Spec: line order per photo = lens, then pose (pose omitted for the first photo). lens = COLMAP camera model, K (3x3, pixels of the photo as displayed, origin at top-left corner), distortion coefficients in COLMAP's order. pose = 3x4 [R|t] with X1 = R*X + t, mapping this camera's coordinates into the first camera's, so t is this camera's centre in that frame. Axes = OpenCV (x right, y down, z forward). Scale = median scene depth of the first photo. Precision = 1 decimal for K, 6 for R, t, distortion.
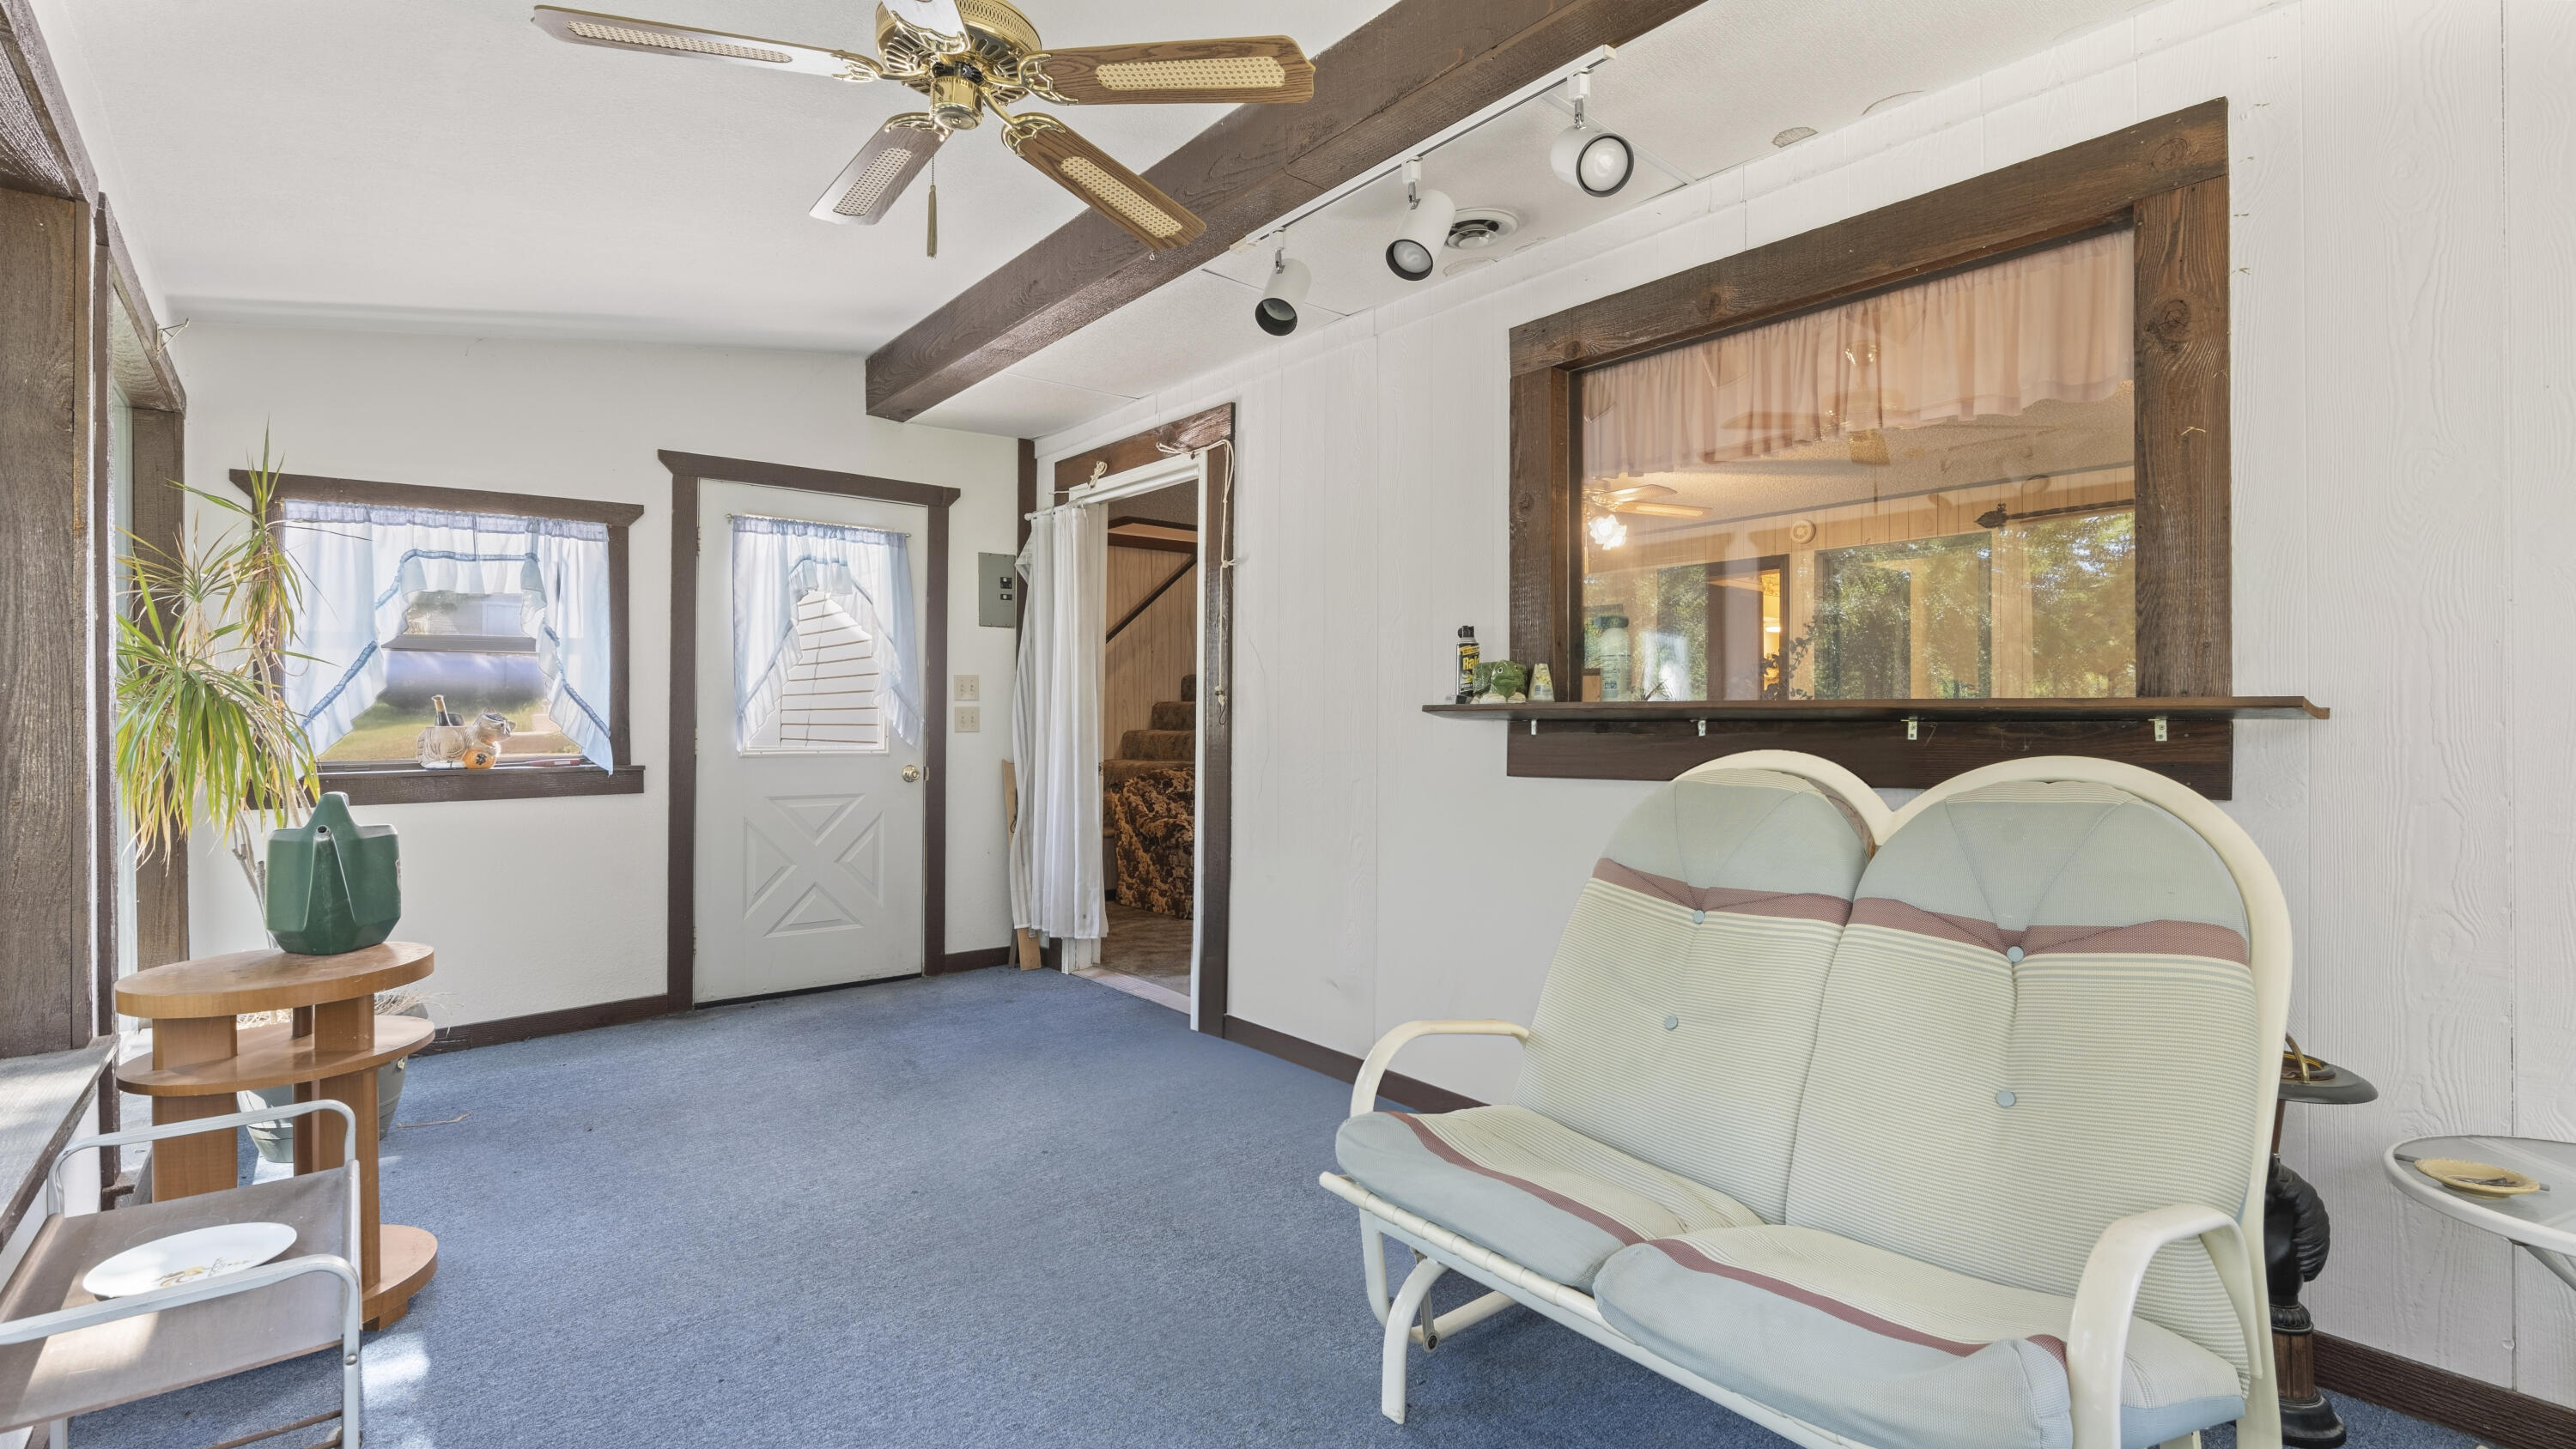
lens RADIAL K [[1174.9, 0, 1285.7], [0, 1174.9, 720.2], [0, 0, 1]] dist [-0.000557, -0.000535]
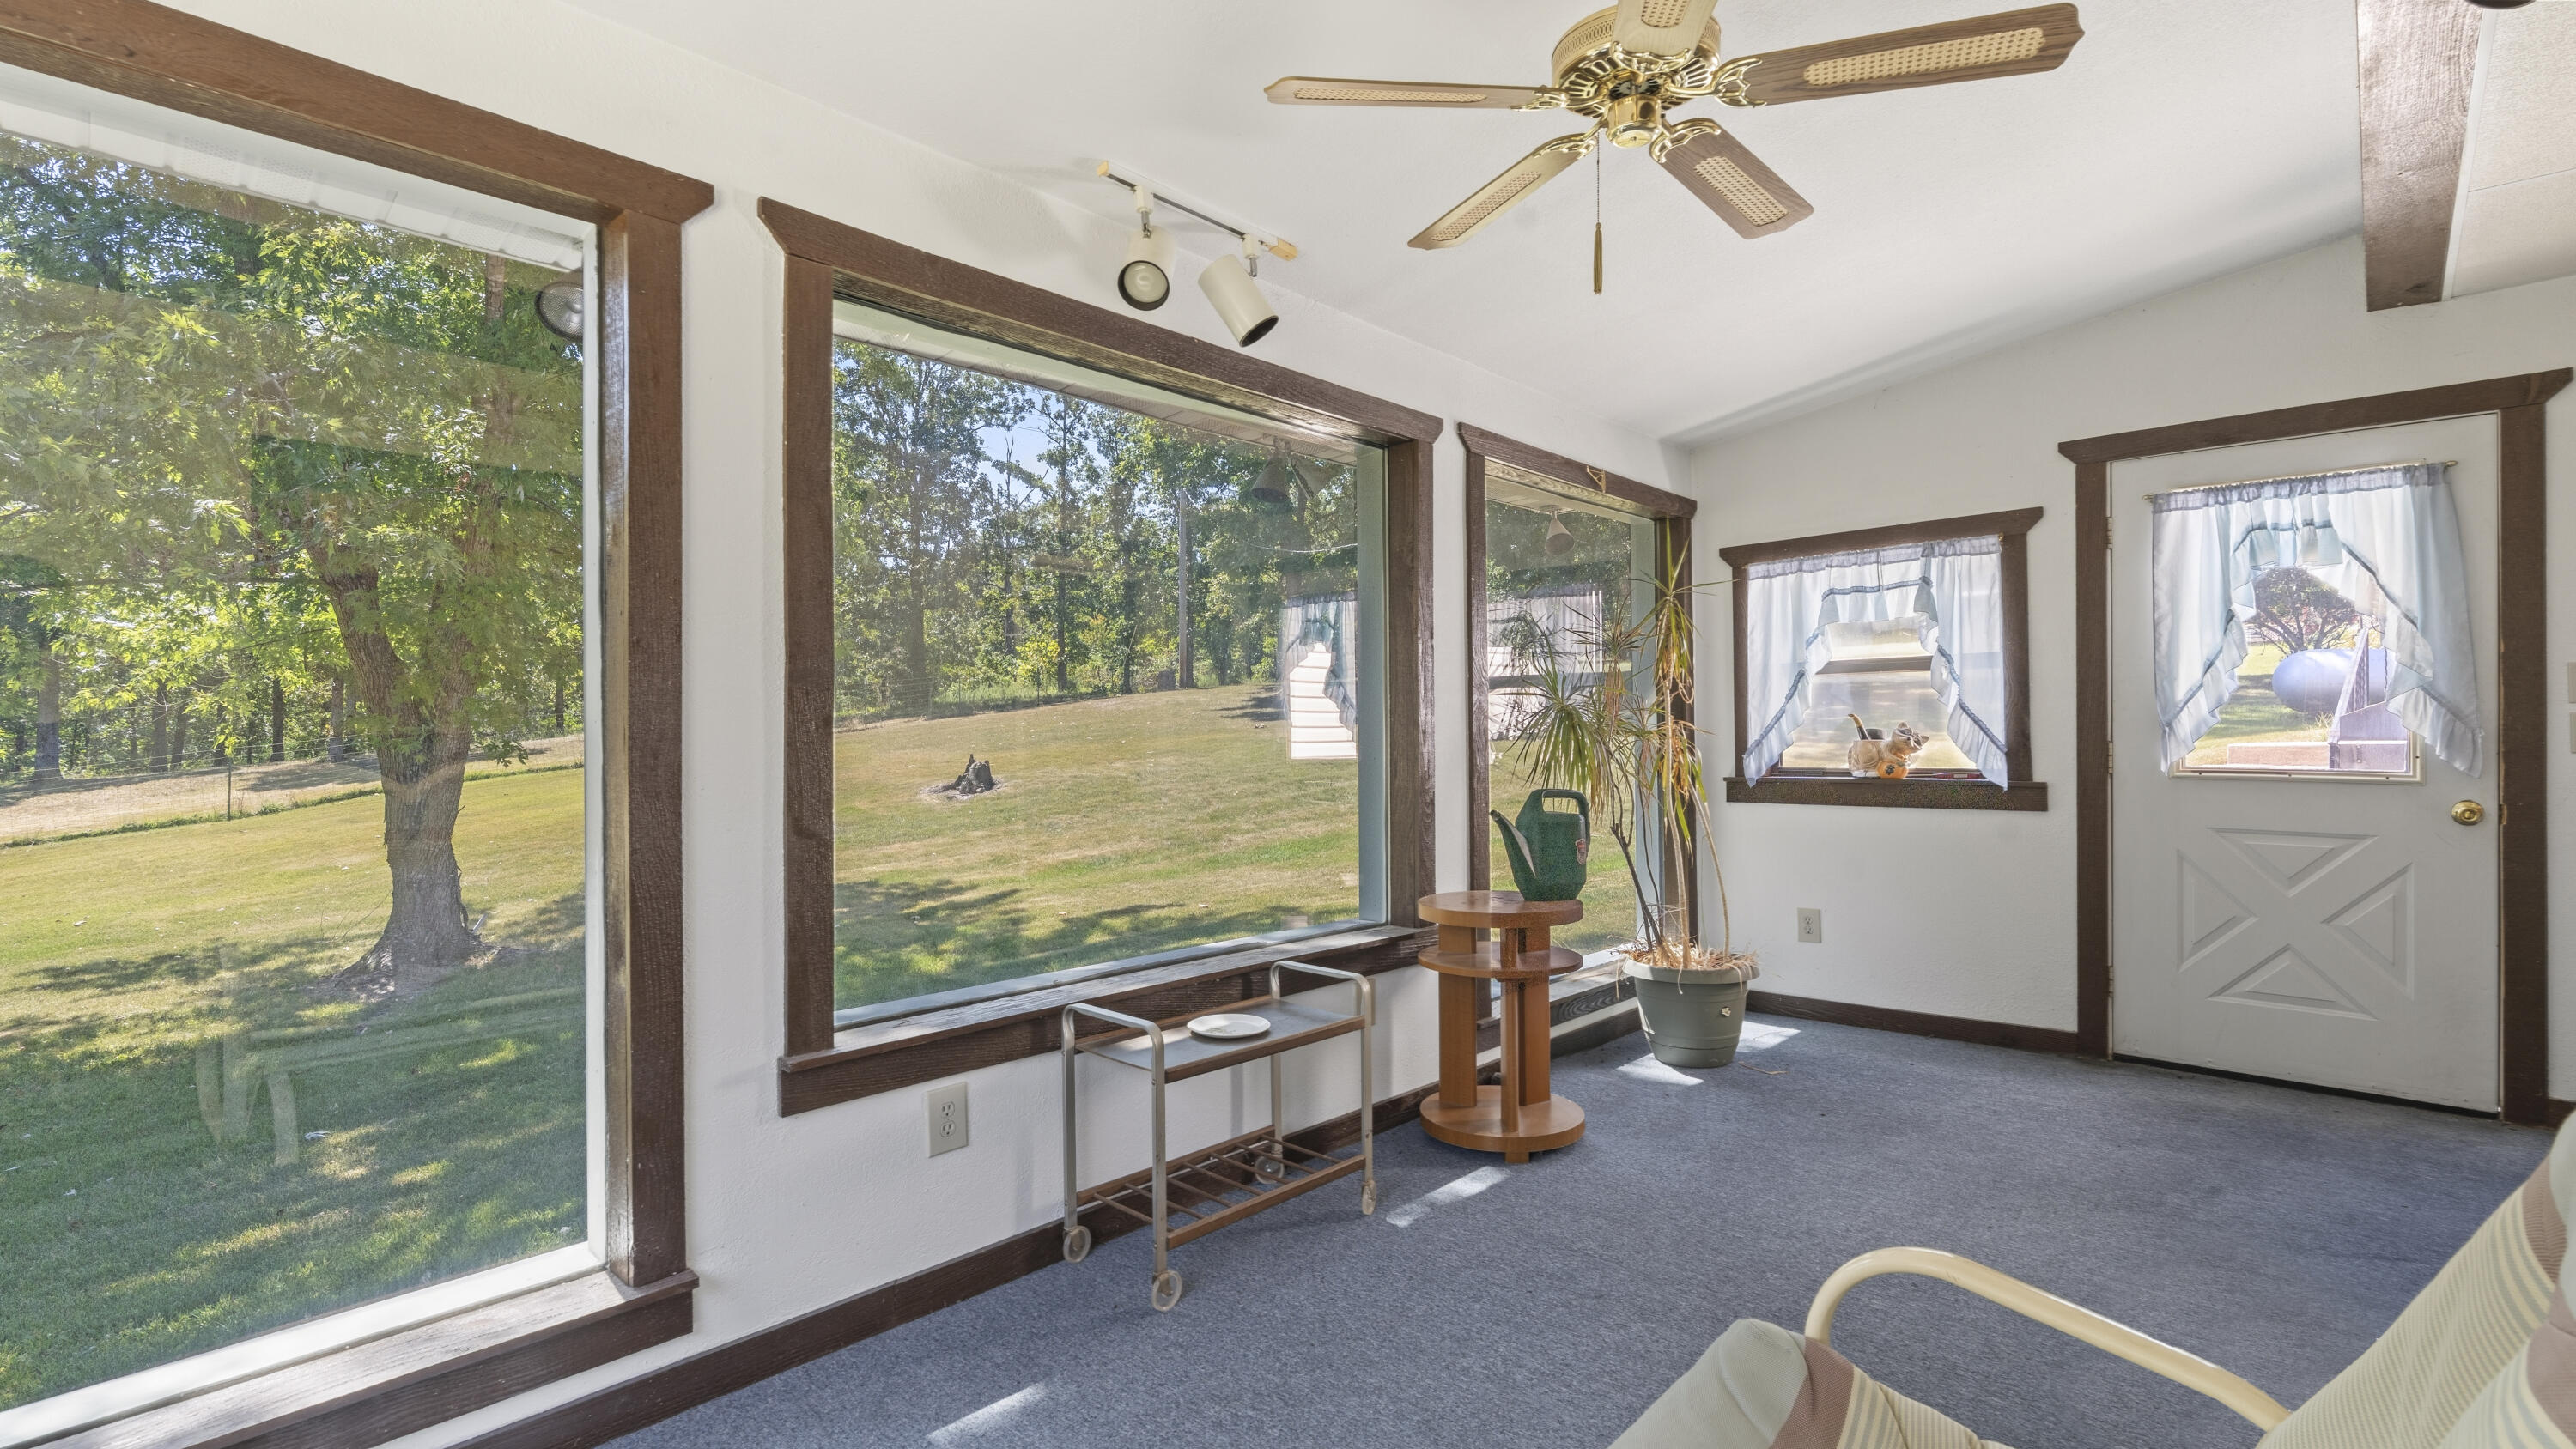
lens RADIAL K [[1174.9, 0, 1285.3], [0, 1174.9, 728.5], [0, 0, 1]] dist [-0.000557, -0.000535]
pose [[0.130079, -0.001506, -0.991502, 0.316523], [0.005510, 0.999985, -0.000796, -0.007629], [0.991488, -0.005360, 0.130086, 0.279230]]
